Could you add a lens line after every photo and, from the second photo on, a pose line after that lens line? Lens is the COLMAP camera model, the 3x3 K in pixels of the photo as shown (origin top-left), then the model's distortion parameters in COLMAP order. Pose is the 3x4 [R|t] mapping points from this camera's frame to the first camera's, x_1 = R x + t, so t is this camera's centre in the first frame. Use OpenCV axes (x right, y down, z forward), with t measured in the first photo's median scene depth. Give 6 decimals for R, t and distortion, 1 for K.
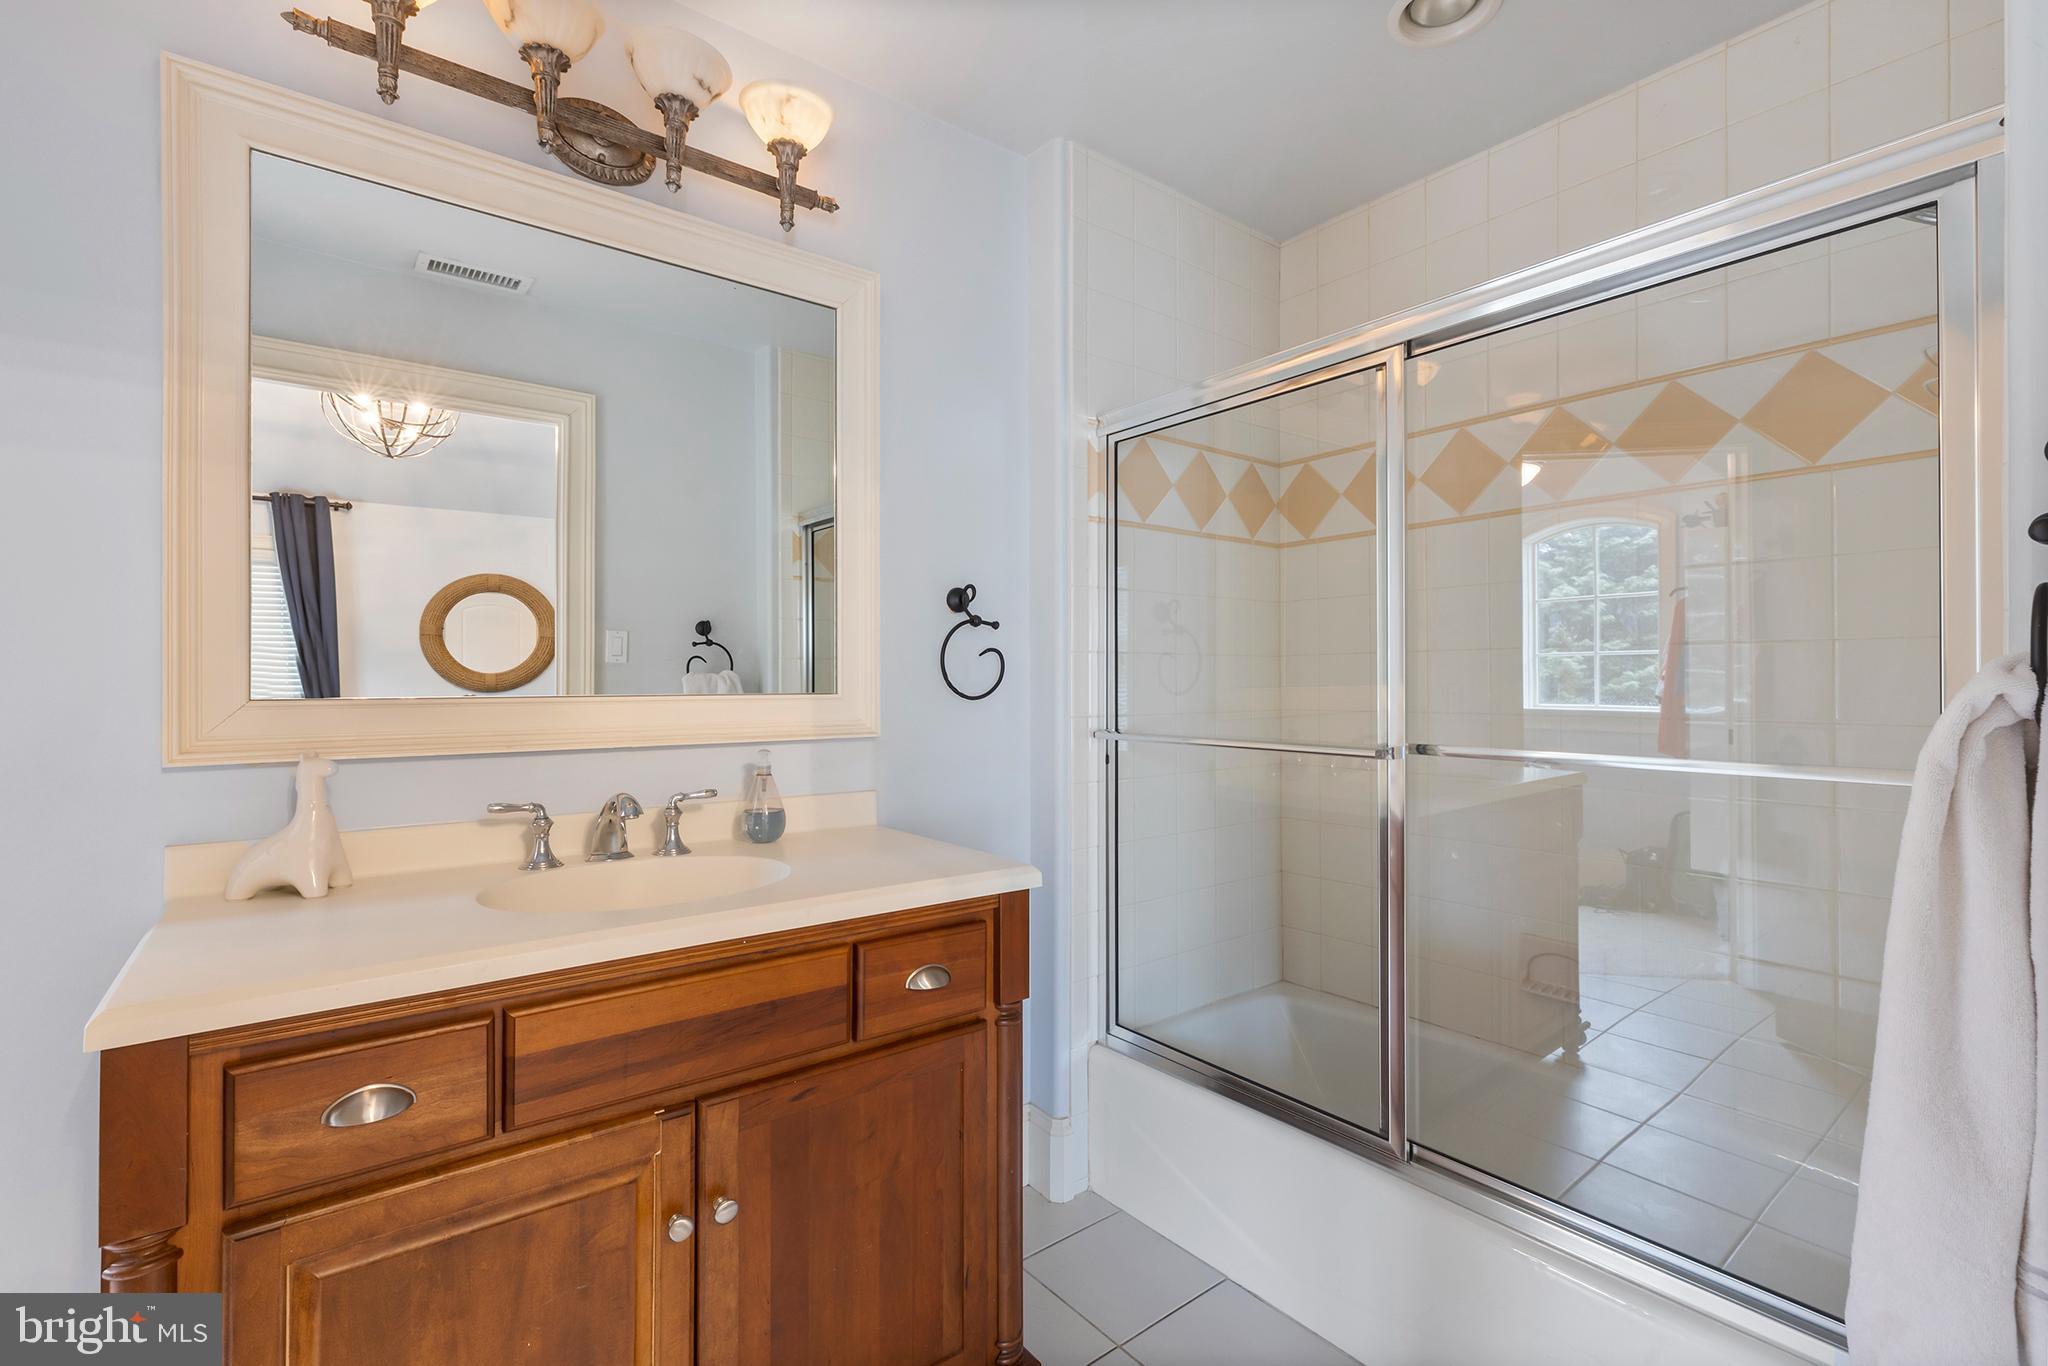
lens RADIAL K [[921.1, 0, 1023.9], [0, 921.1, 683.2], [0, 0, 1]] dist [0.003187, 0.000285]
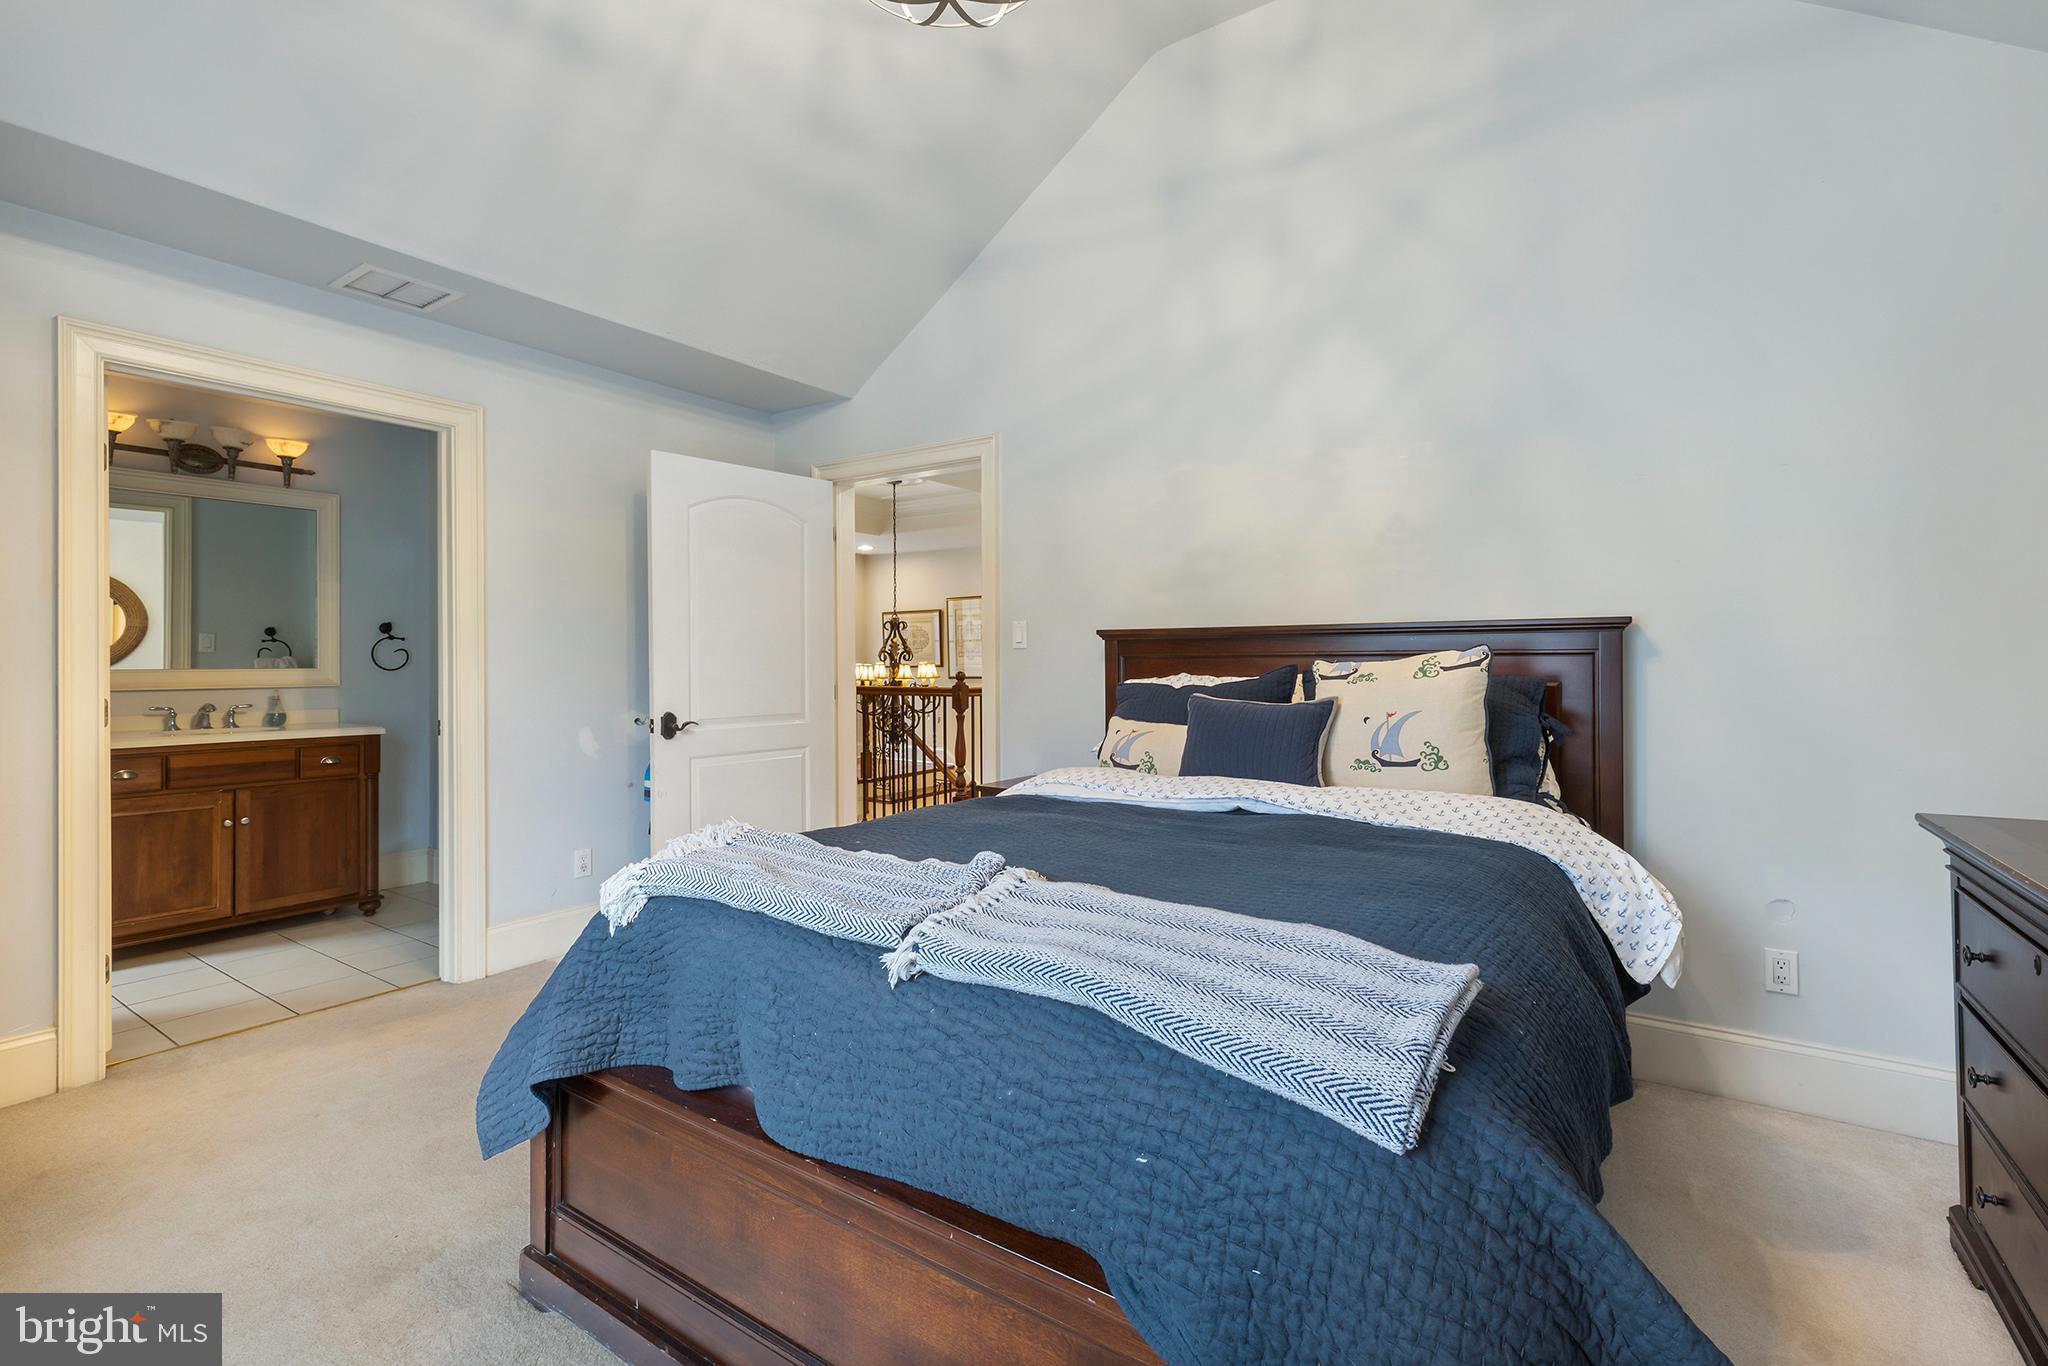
lens RADIAL K [[921.1, 0, 1030.4], [0, 921.1, 663.1], [0, 0, 1]] dist [0.003187, 0.000285]
pose [[0.952411, 0.001035, 0.304815, 1.056933], [-0.002200, 0.999992, 0.003476, -0.017320], [-0.304809, -0.003981, 0.952405, -2.362698]]
